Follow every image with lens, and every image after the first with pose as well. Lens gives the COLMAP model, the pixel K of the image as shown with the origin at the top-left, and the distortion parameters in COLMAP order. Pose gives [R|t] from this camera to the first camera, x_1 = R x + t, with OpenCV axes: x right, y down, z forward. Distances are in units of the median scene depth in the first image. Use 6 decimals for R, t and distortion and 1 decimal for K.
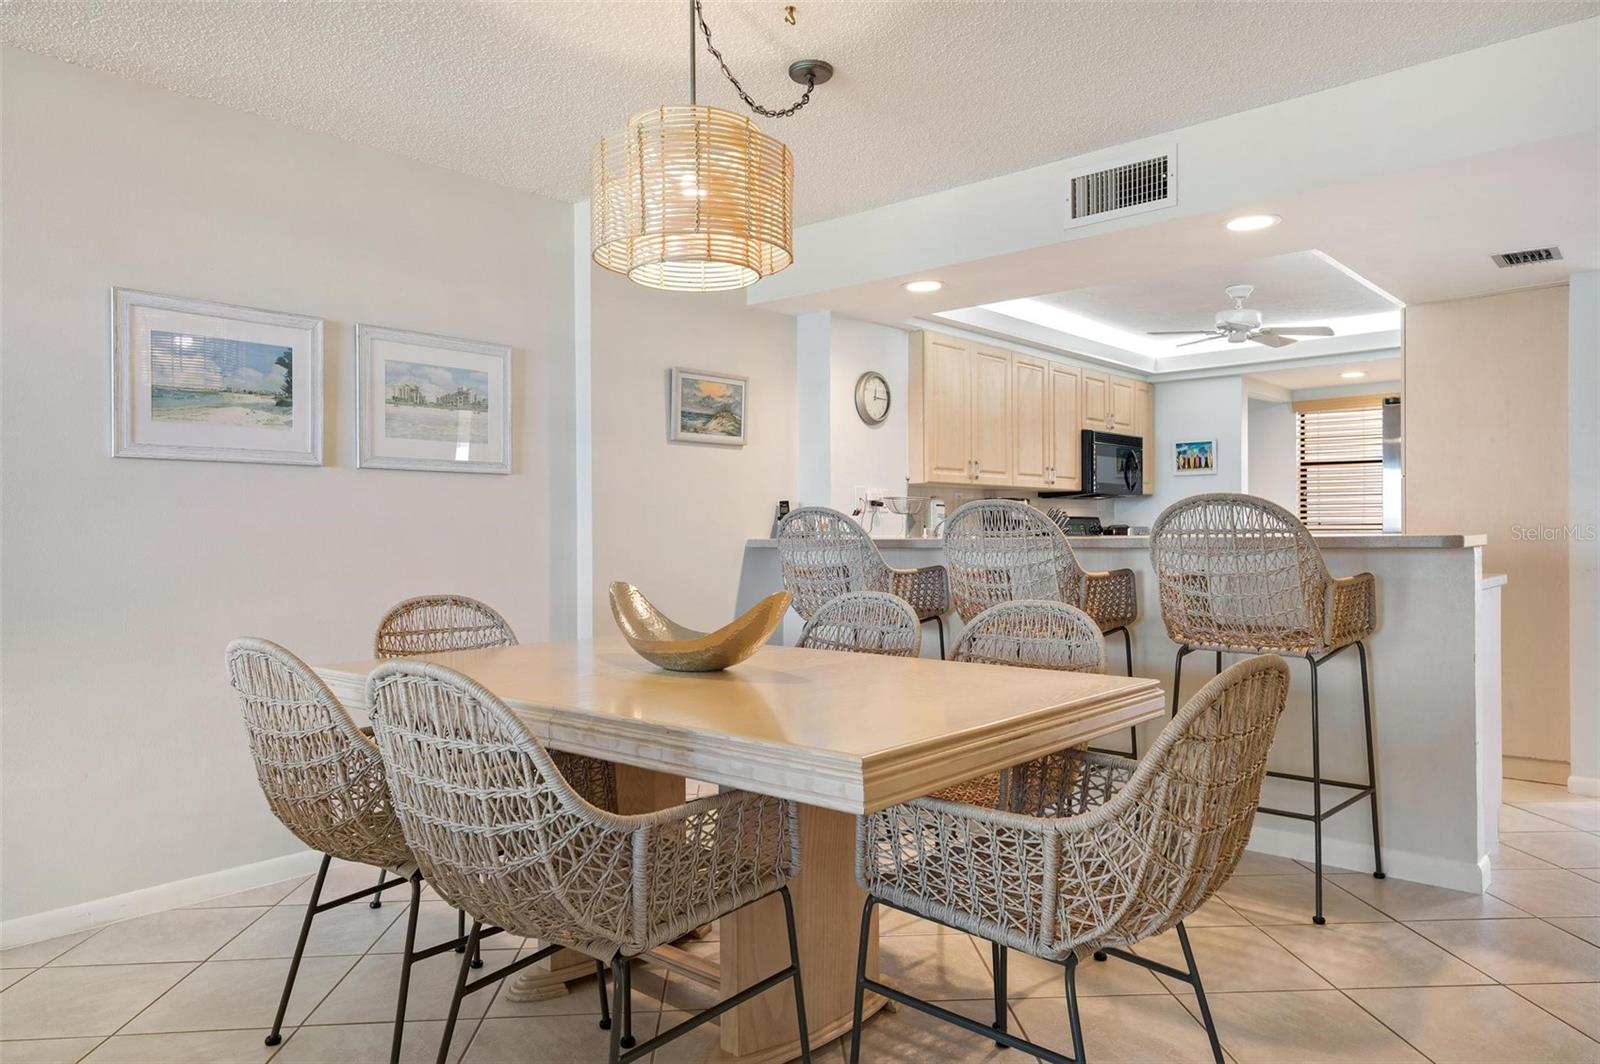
lens RADIAL K [[1037.9, 0, 787.3], [0, 1037.9, 548.1], [0, 0, 1]] dist [0.023084, -0.000187]
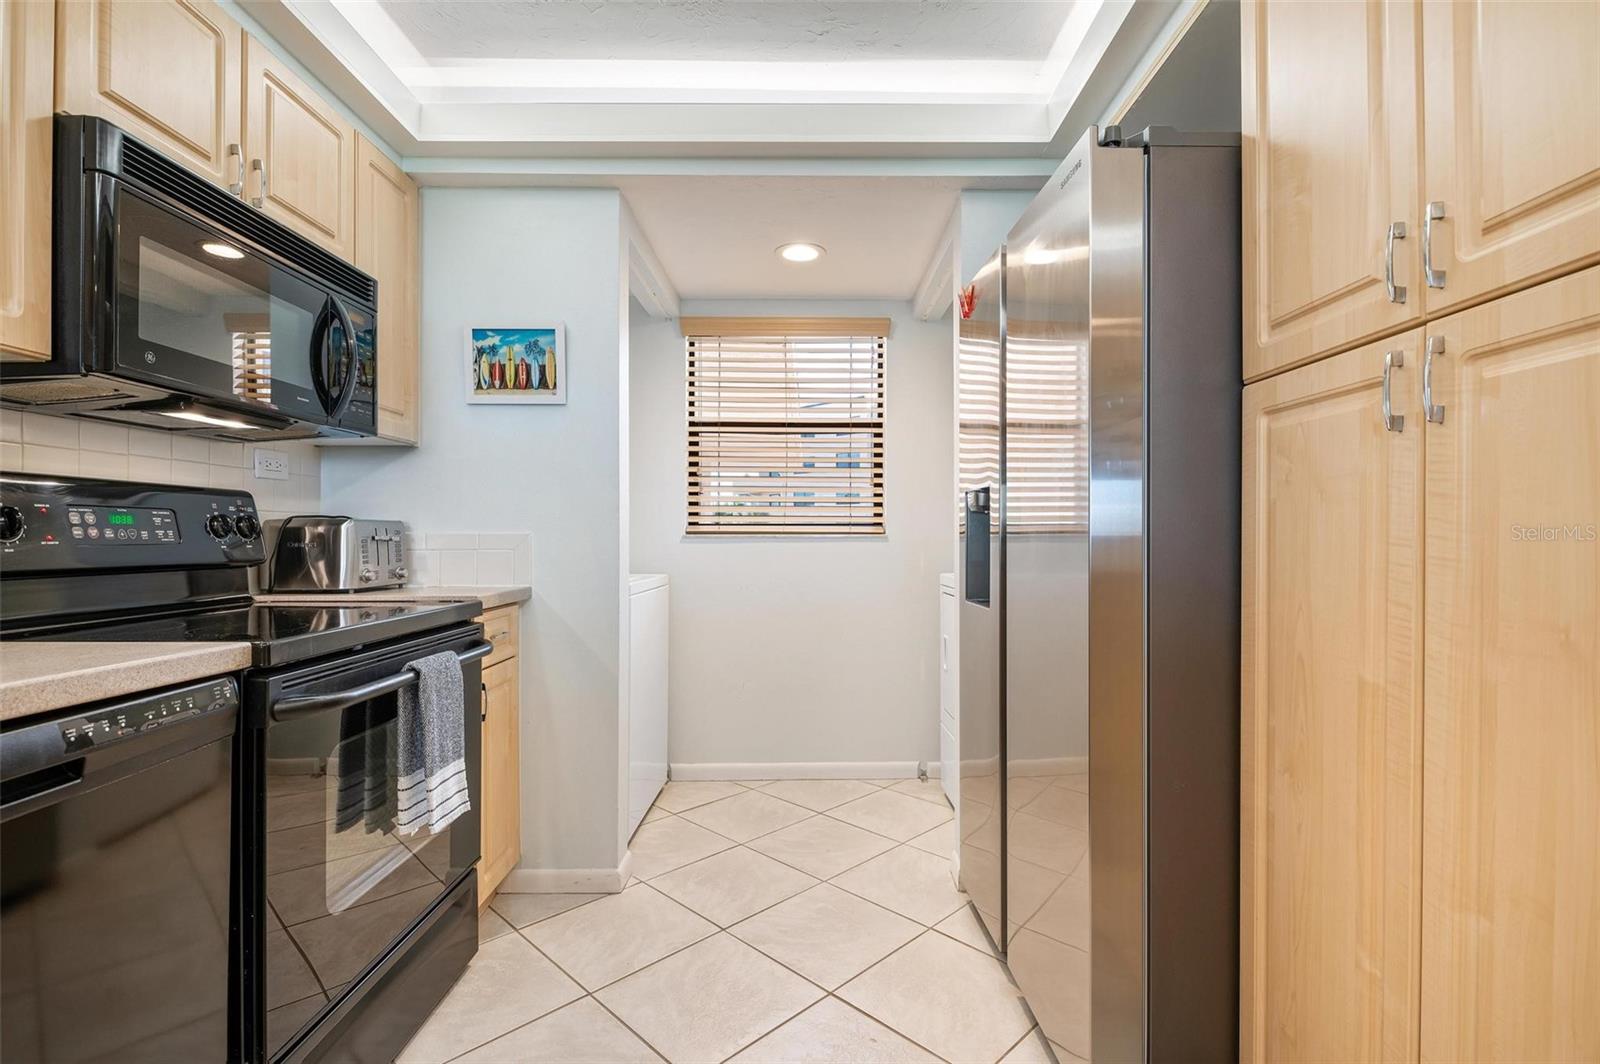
lens RADIAL K [[782.2, 0, 815.0], [0, 782.2, 528.7], [0, 0, 1]] dist [0.004101, -0.004146]
pose [[0.734119, 0.013278, 0.678891, 0.411064], [0.004886, 0.999680, -0.024835, -0.015198], [-0.679003, 0.021549, 0.733819, 1.062844]]
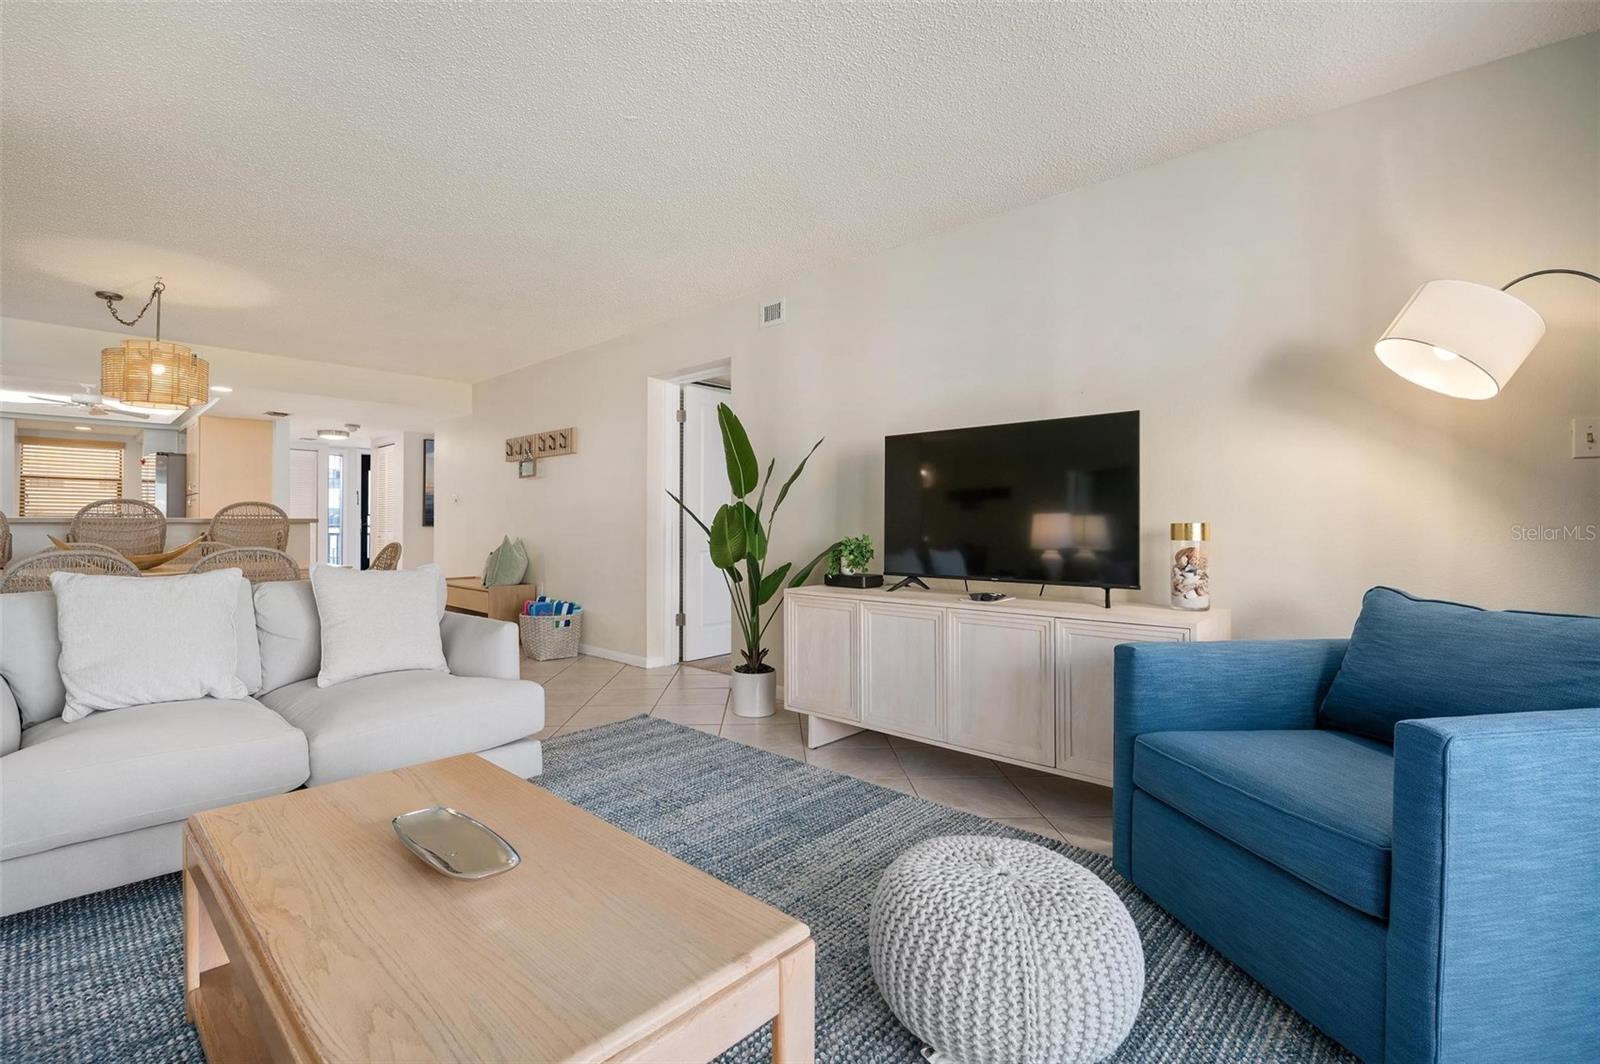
lens RADIAL K [[720.6, 0, 795.3], [0, 720.6, 517.1], [0, 0, 1]] dist [-0.011422, 0.000379]
pose [[0.023509, 0.018481, 0.999553, -0.893620], [0.016002, 0.999694, -0.018860, 0.029346], [-0.999596, 0.016438, 0.023206, -0.277846]]
